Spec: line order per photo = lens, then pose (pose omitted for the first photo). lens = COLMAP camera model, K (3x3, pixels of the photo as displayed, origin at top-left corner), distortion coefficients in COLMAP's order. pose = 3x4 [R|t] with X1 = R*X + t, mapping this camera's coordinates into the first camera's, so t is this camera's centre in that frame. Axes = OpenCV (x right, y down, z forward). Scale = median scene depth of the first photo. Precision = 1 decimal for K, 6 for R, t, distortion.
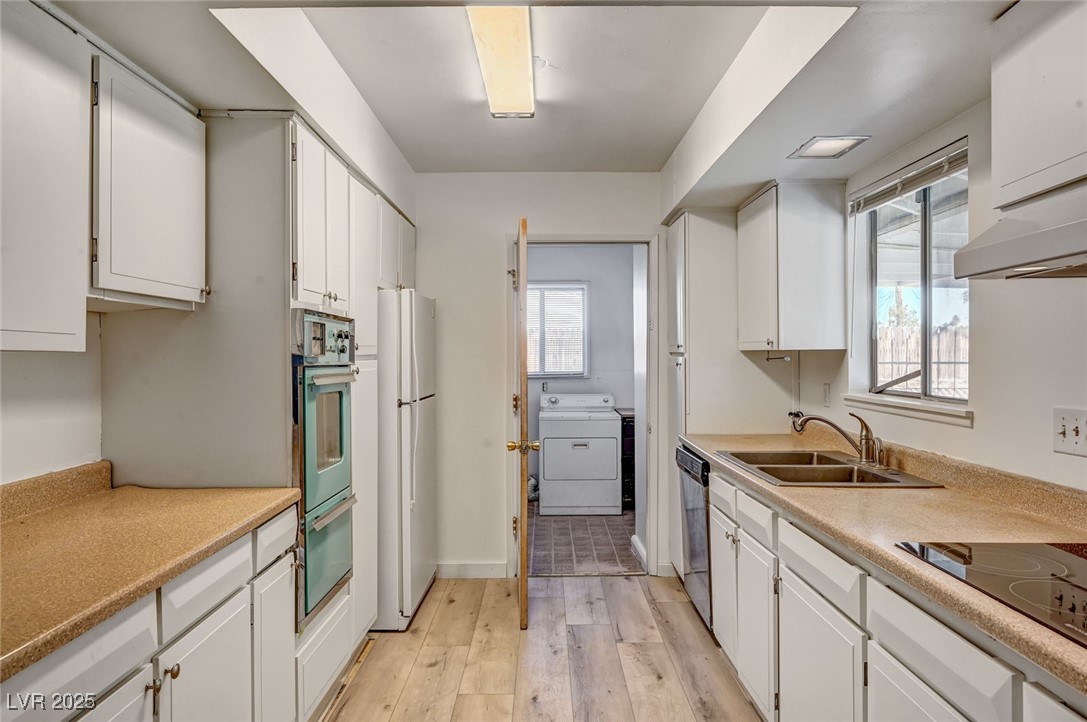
lens RADIAL K [[688.6, 0, 546.7], [0, 688.6, 361.3], [0, 0, 1]] dist [-0.005703, -0.000490]
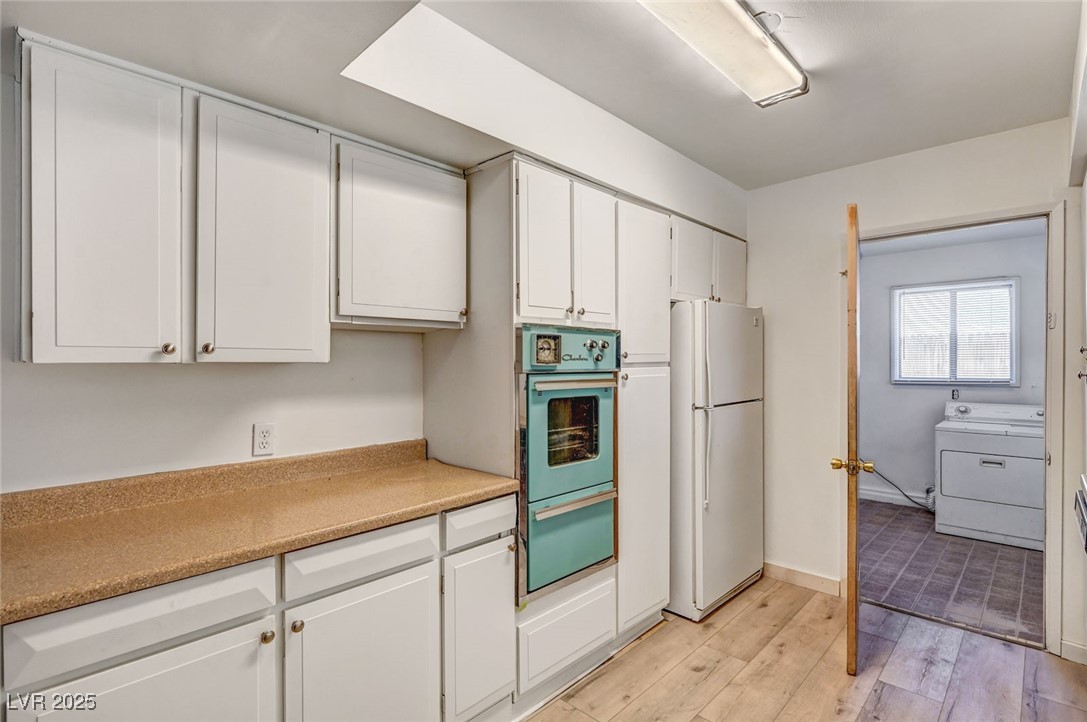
lens RADIAL K [[512.8, 0, 566.8], [0, 512.8, 363.9], [0, 0, 1]] dist [0.002583, -0.001413]
pose [[0.733498, 0.004245, -0.679678, 0.185071], [-0.004187, 0.999990, 0.001727, -0.007044], [0.679678, 0.001579, 0.733509, 0.287022]]
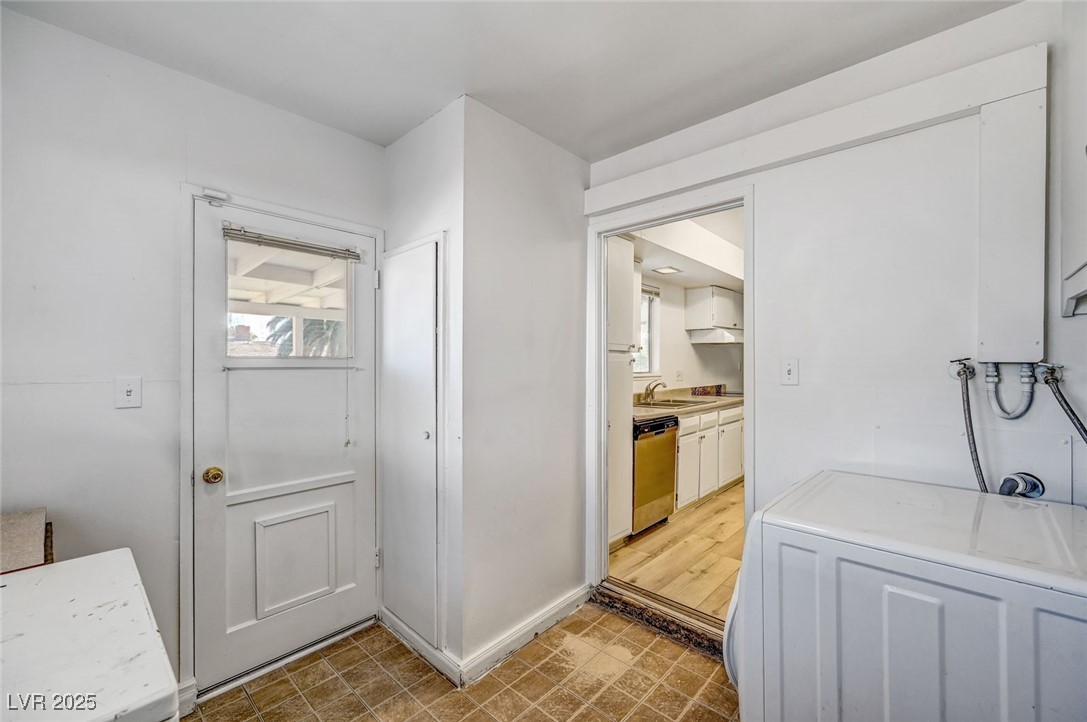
lens RADIAL K [[445.2, 0, 545.3], [0, 445.2, 360.1], [0, 0, 1]] dist [-0.001065, -0.000067]
pose [[-0.731414, 0.005317, 0.681913, -0.283565], [0.004981, 0.999985, -0.002455, 0.003846], [-0.681915, 0.001601, -0.731429, 1.964985]]
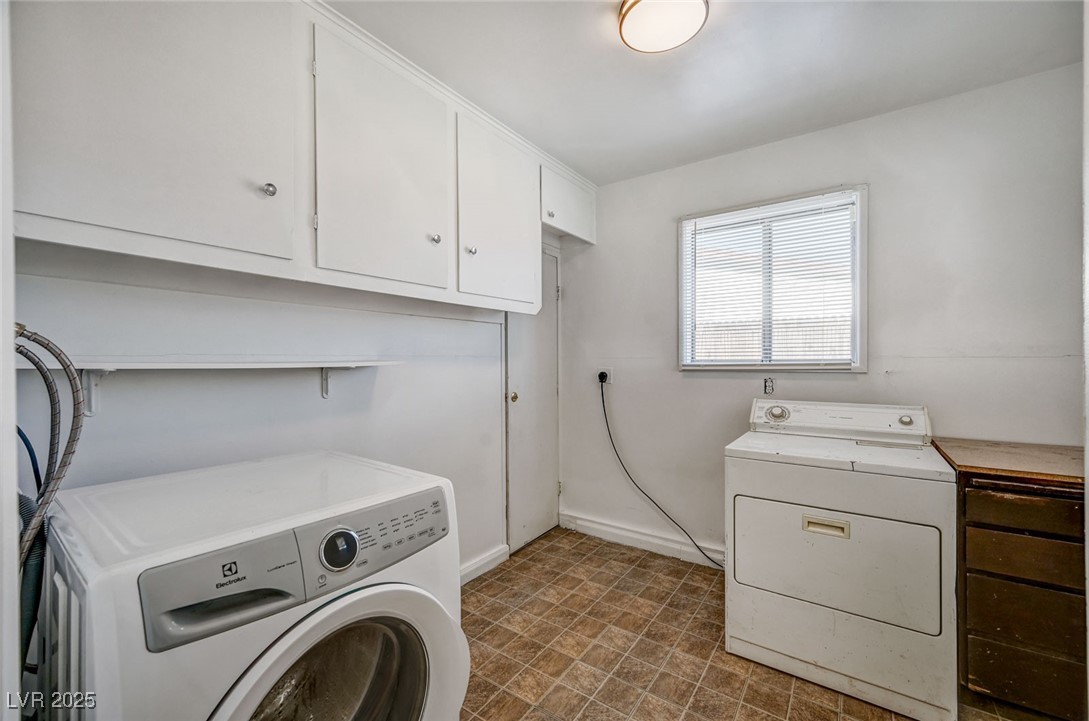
lens RADIAL K [[435.7, 0, 541.6], [0, 435.7, 362.0], [0, 0, 1]] dist [0.008277, 0.000003]
pose [[0.813225, 0.005234, -0.581926, 0.122232], [-0.003741, 0.999986, 0.003765, 0.035995], [0.581937, -0.000885, 0.813233, 1.303295]]
